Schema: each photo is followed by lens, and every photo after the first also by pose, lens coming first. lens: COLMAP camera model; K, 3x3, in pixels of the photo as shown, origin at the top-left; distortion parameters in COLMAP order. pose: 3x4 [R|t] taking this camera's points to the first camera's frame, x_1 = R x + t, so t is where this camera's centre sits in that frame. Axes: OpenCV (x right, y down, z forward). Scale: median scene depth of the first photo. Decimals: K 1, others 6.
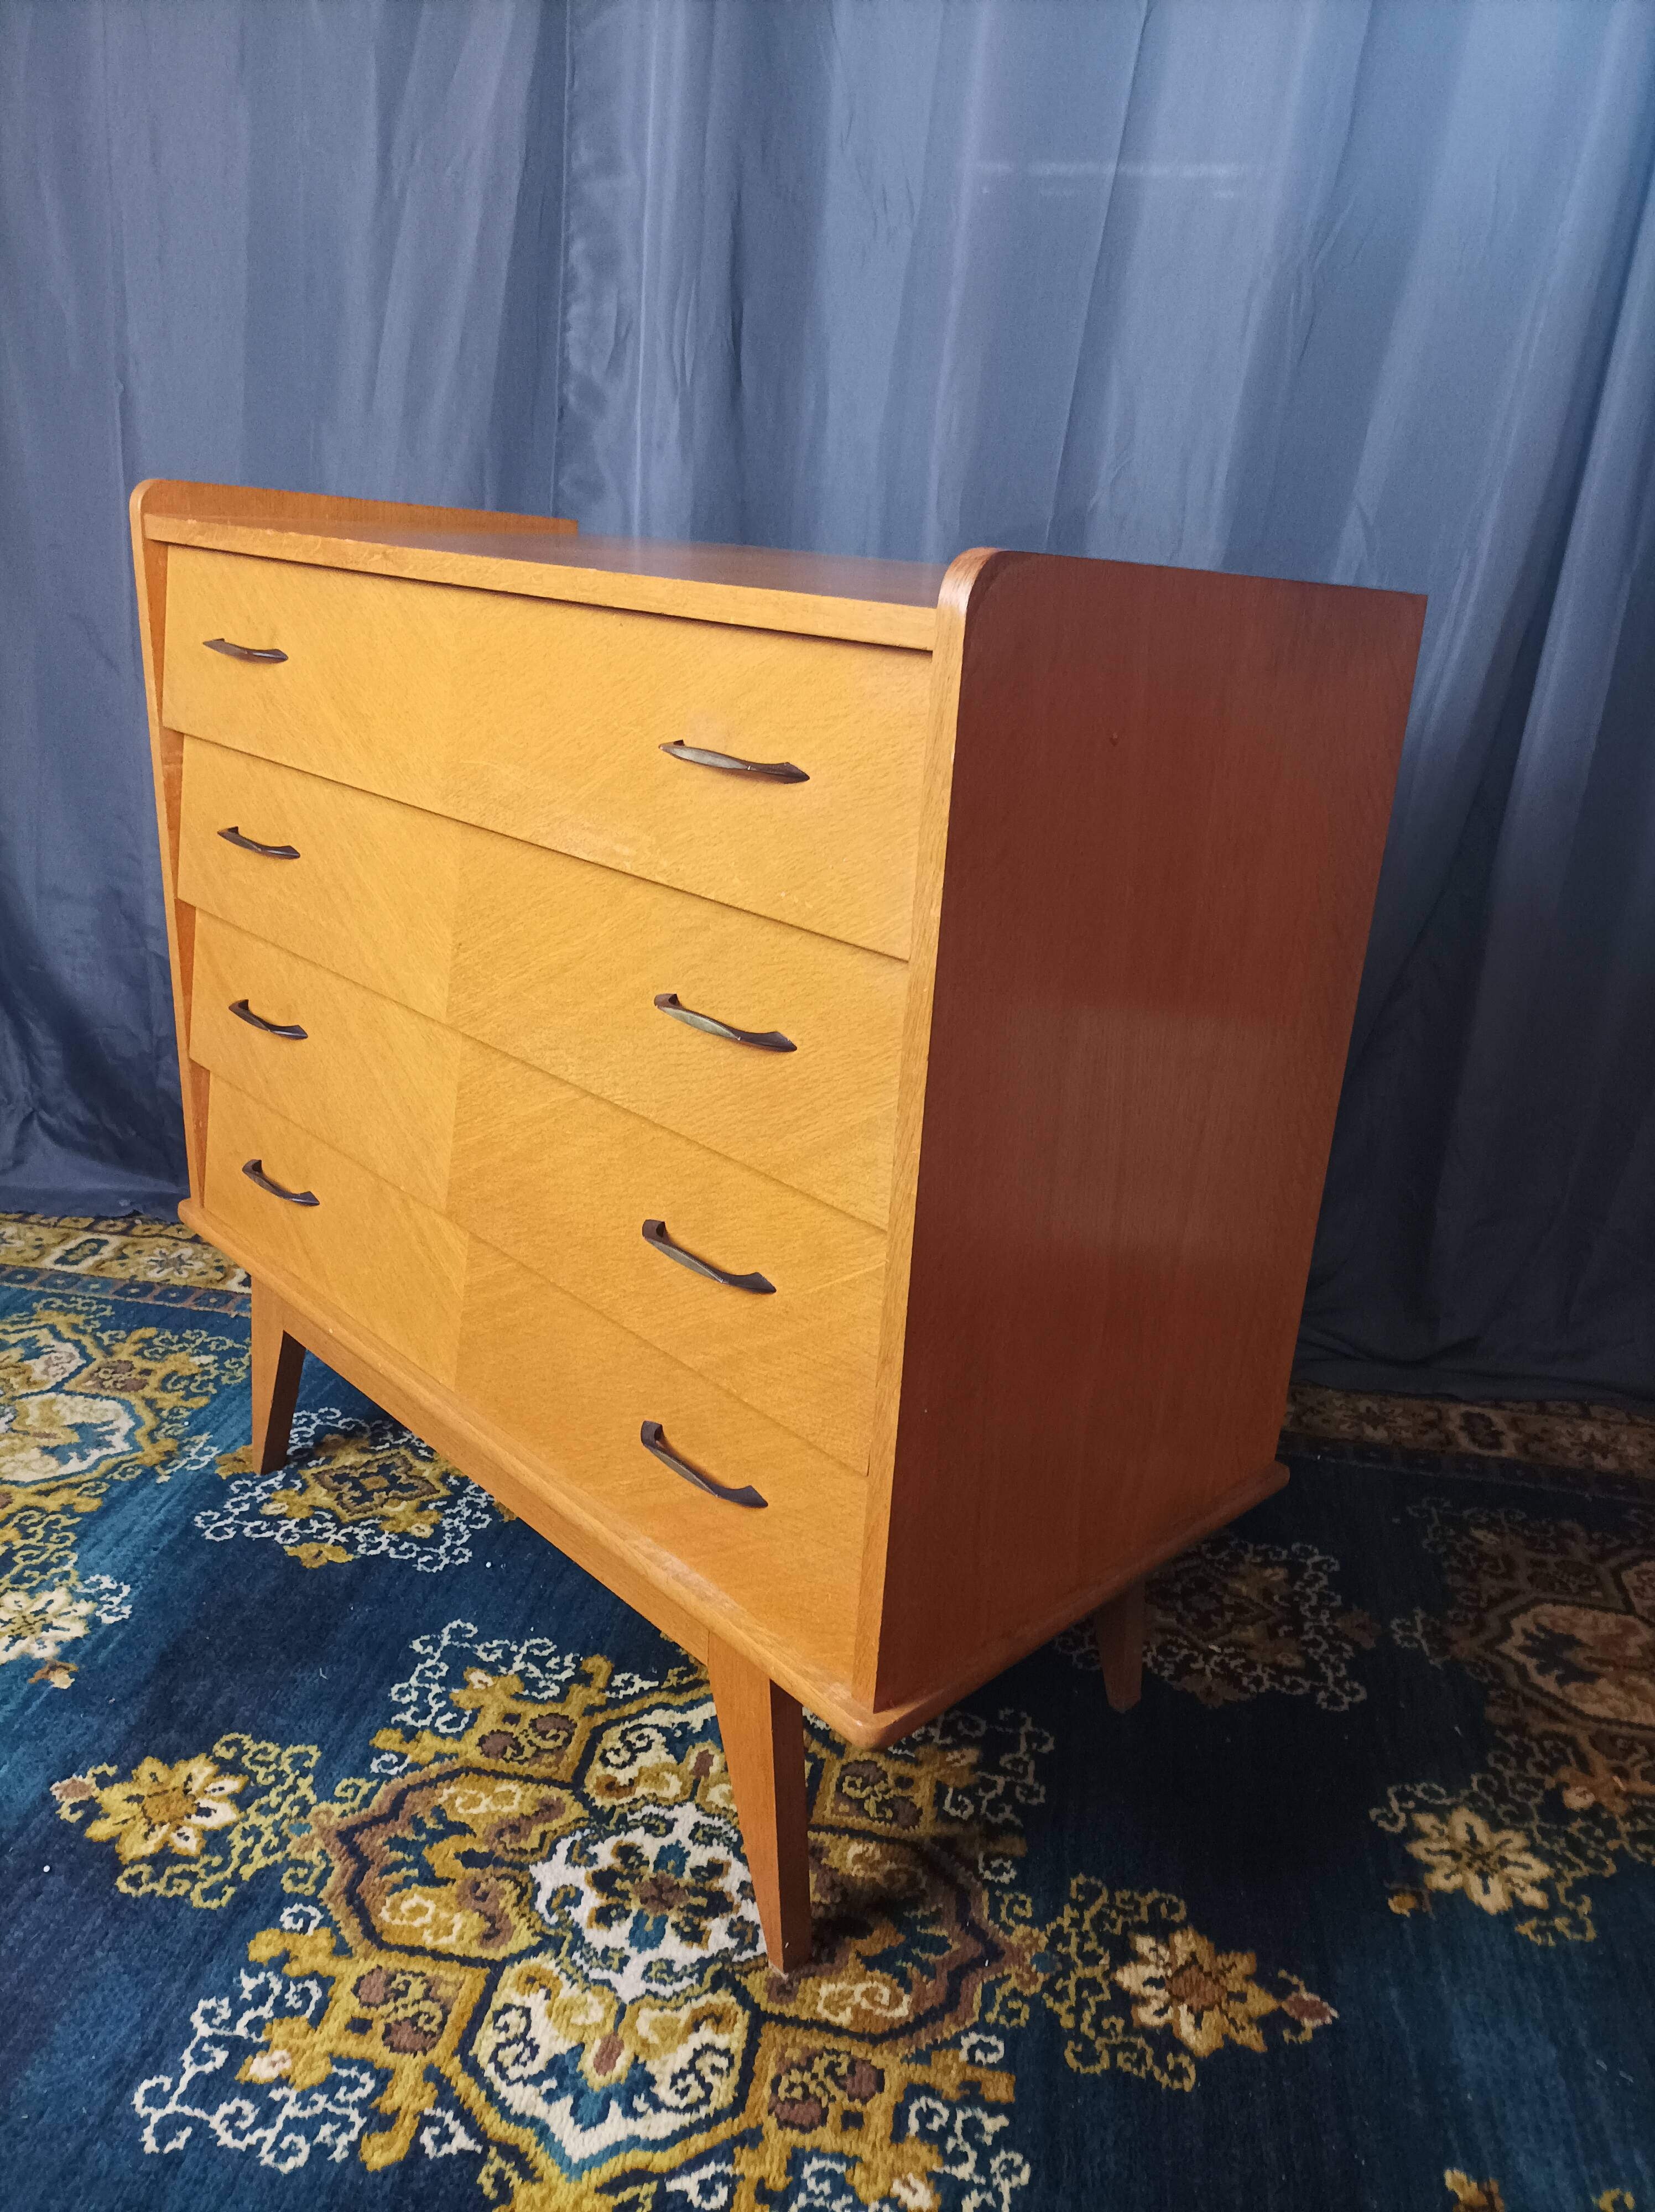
lens RADIAL K [[1646.6, 0, 828.6], [0, 1646.6, 1104.8], [0, 0, 1]] dist [0.024105, -0.013269]
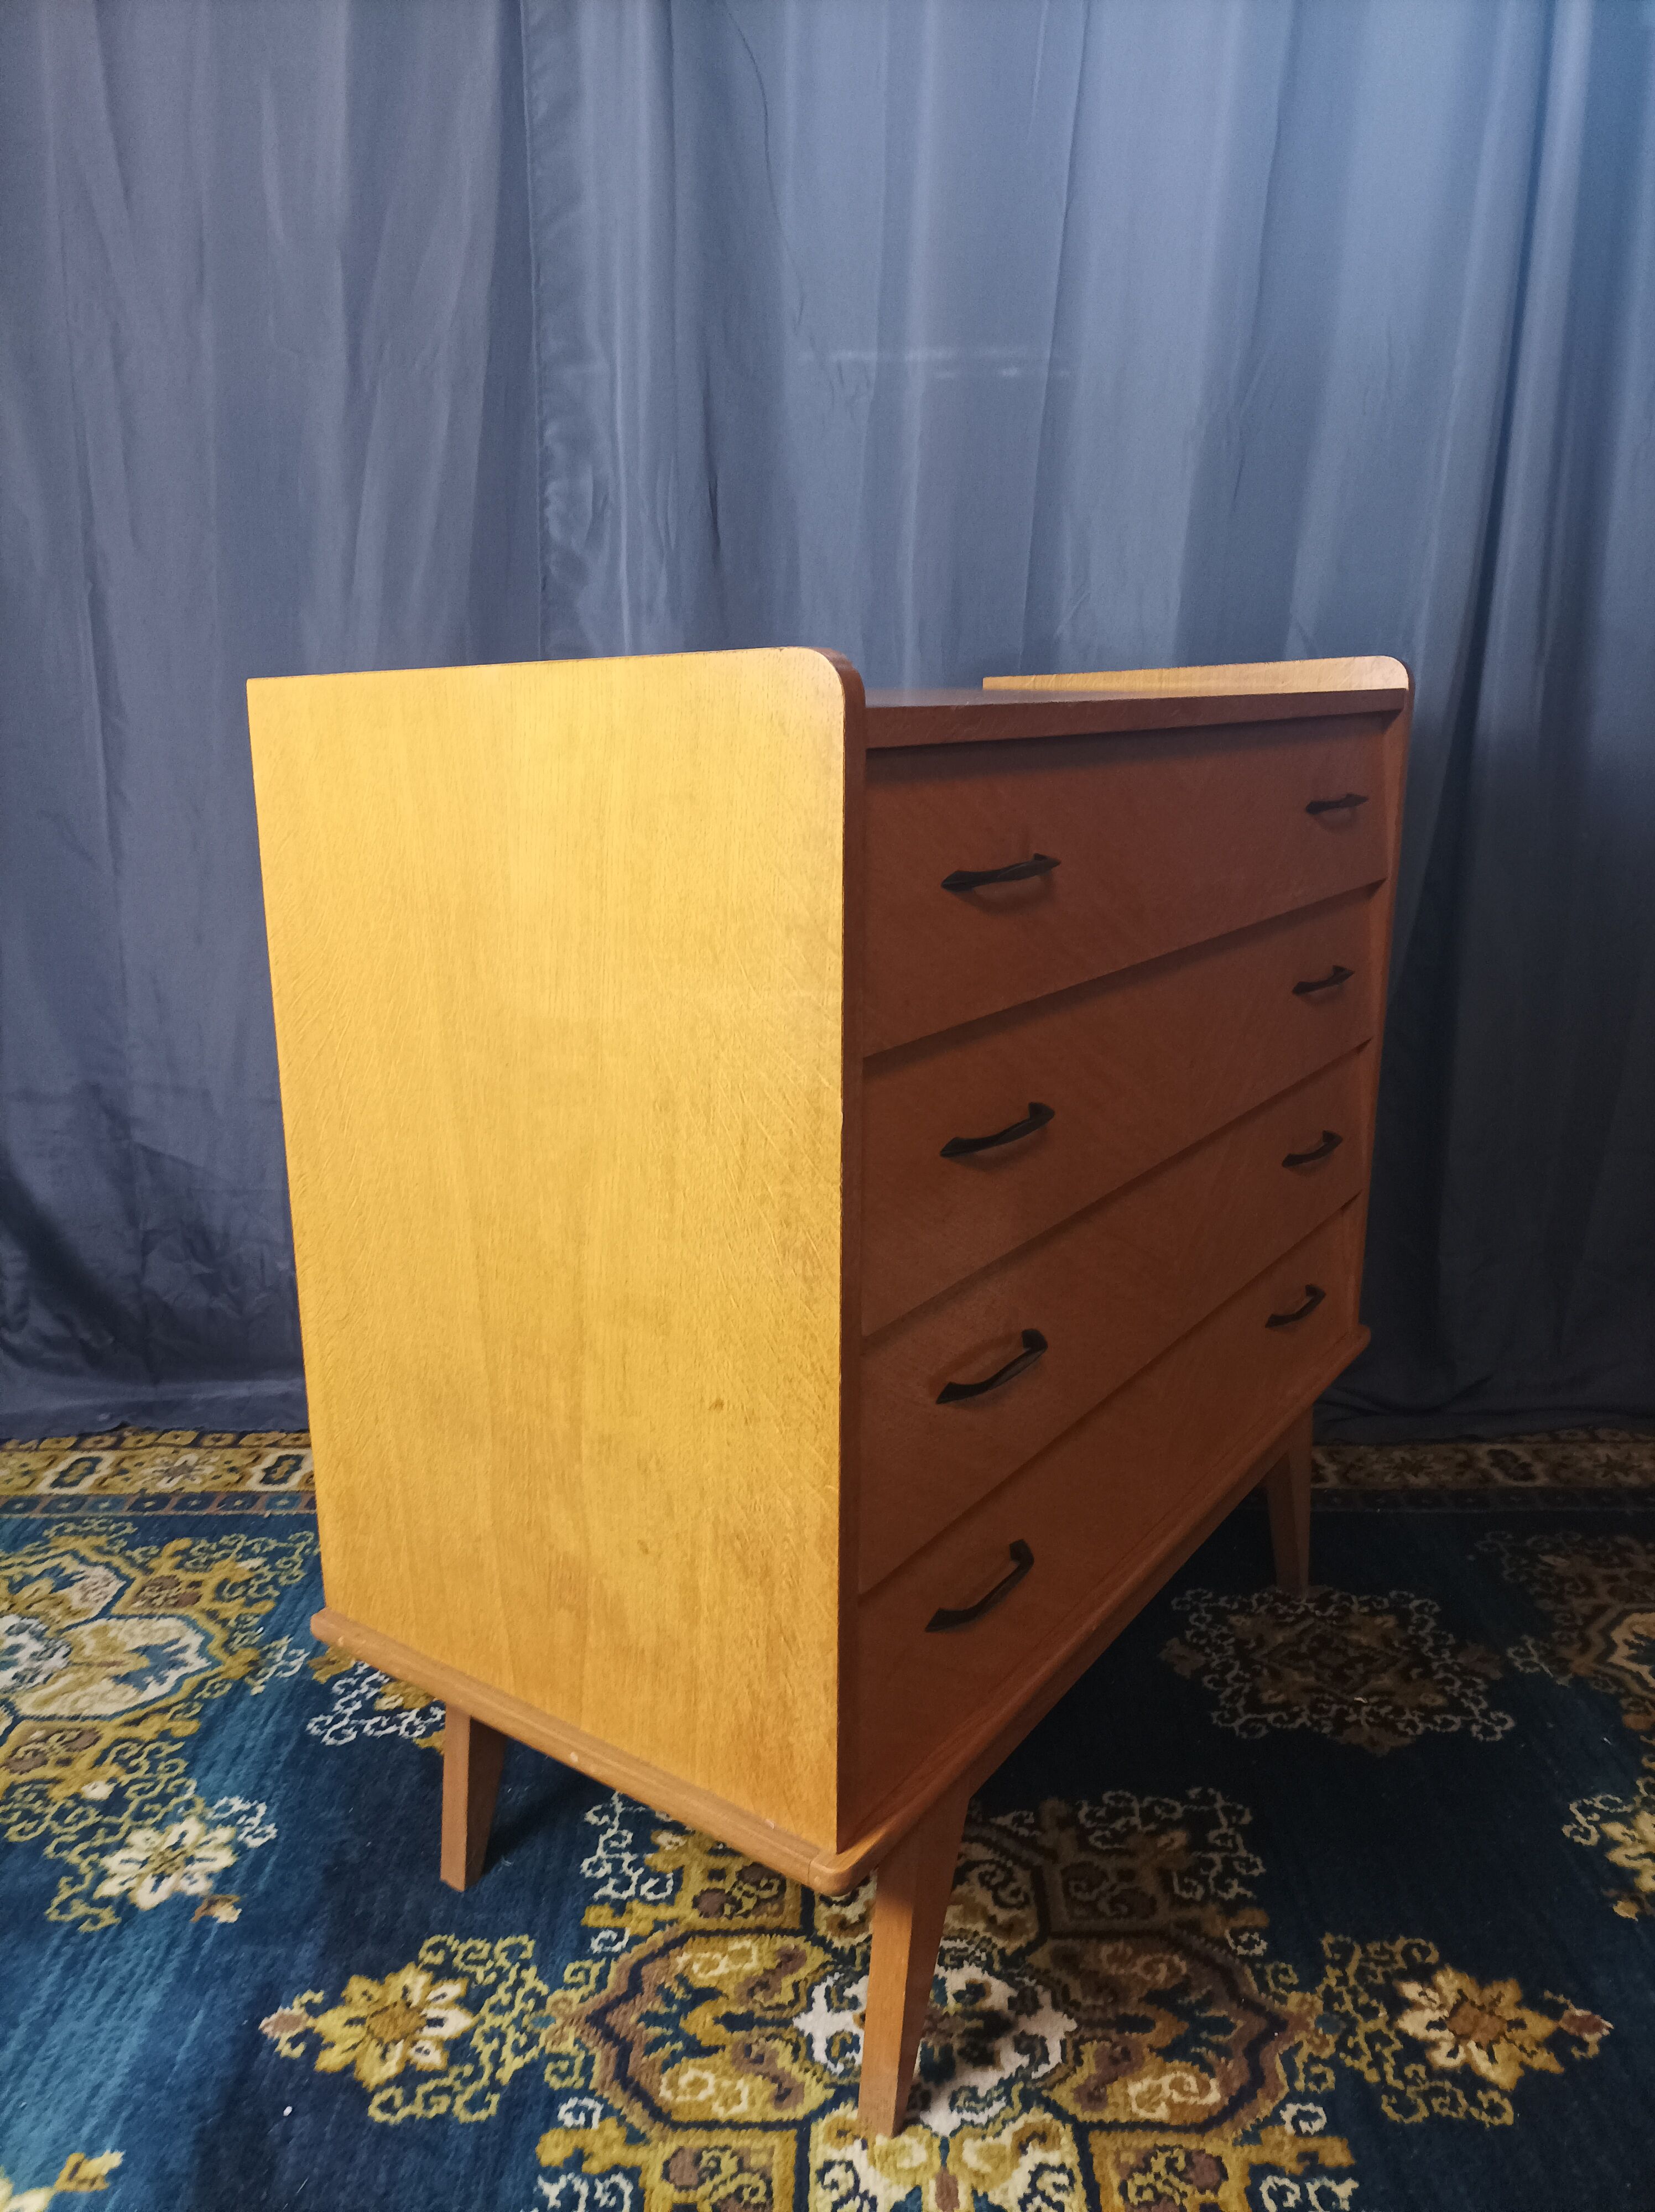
lens RADIAL K [[1652.8, 0, 832.4], [0, 1652.8, 1093.4], [0, 0, 1]] dist [0.021324, -0.010025]
pose [[0.985323, -0.098459, 0.139446, -0.237996], [0.111667, 0.989637, -0.090275, 0.015902], [-0.129112, 0.104522, 0.986106, -0.014620]]
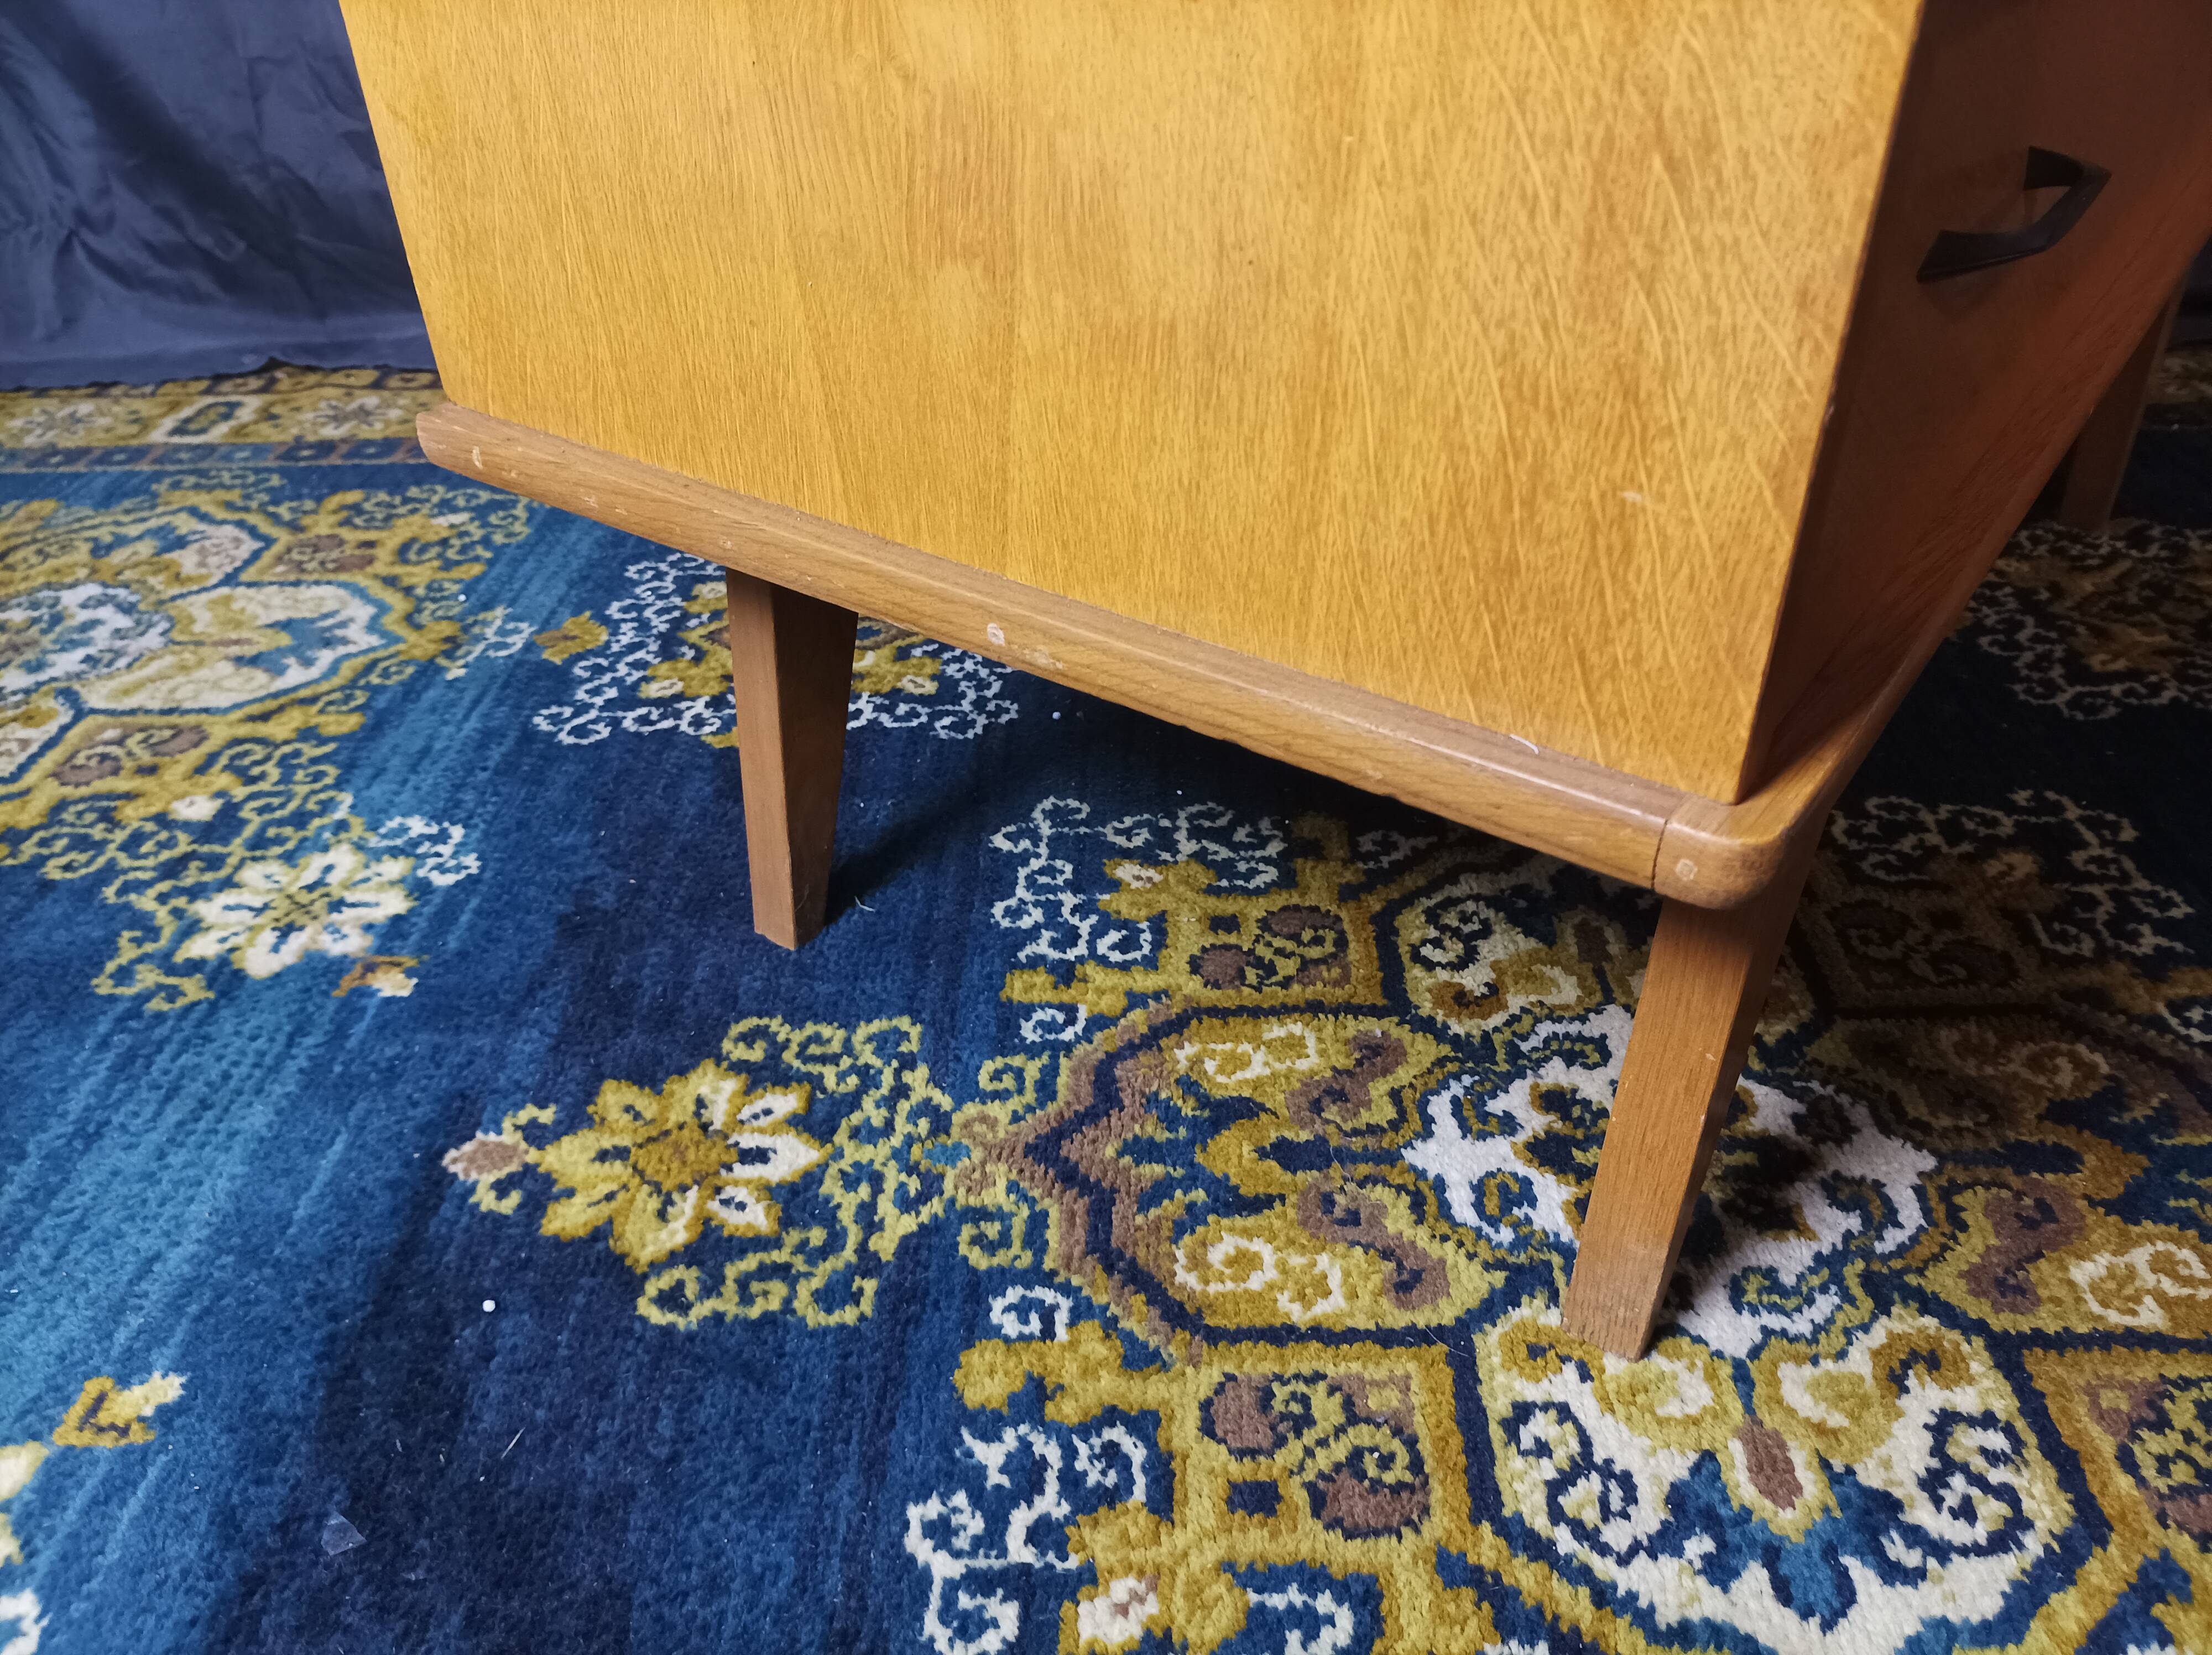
lens RADIAL K [[1646.6, 0, 1108.1], [0, 1646.6, 835.4], [0, 0, 1]] dist [0.024105, -0.013269]
pose [[0.987062, -0.148390, 0.060738, -0.287570], [0.128472, 0.958597, 0.254140, 0.215485], [-0.095935, -0.243049, 0.965258, 0.519744]]
